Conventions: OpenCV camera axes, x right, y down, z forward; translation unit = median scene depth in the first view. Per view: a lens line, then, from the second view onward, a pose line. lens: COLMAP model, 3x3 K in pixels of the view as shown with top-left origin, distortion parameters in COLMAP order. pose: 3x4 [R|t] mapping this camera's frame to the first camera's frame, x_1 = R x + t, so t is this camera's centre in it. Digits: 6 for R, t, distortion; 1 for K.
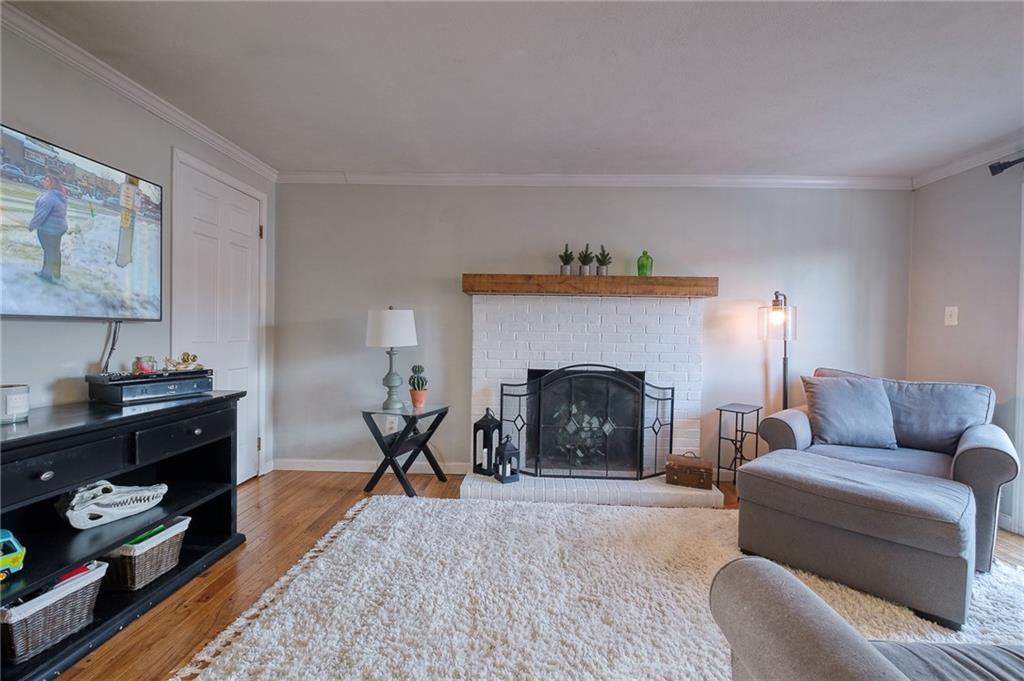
lens RADIAL K [[449.0, 0, 516.7], [0, 449.0, 339.7], [0, 0, 1]] dist [-0.001544, -0.000195]
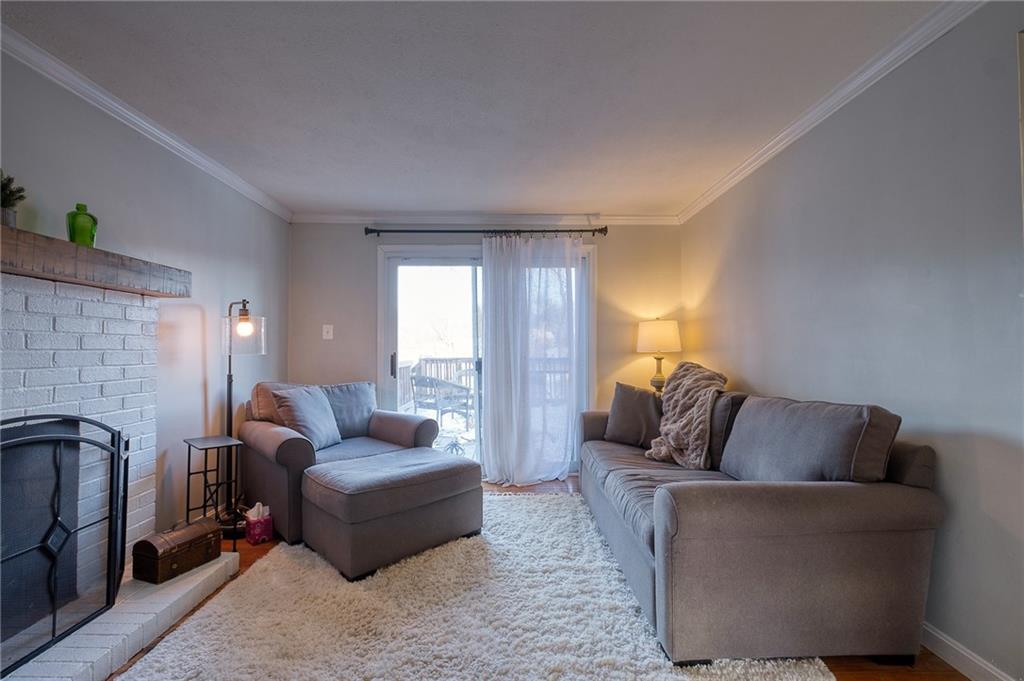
lens RADIAL K [[449.0, 0, 517.6], [0, 449.0, 338.4], [0, 0, 1]] dist [-0.001544, -0.000195]
pose [[-0.060467, 0.009923, 0.998121, -0.333341], [0.019829, 0.999765, -0.008738, -0.012414], [-0.997973, 0.019264, -0.060649, 0.518072]]
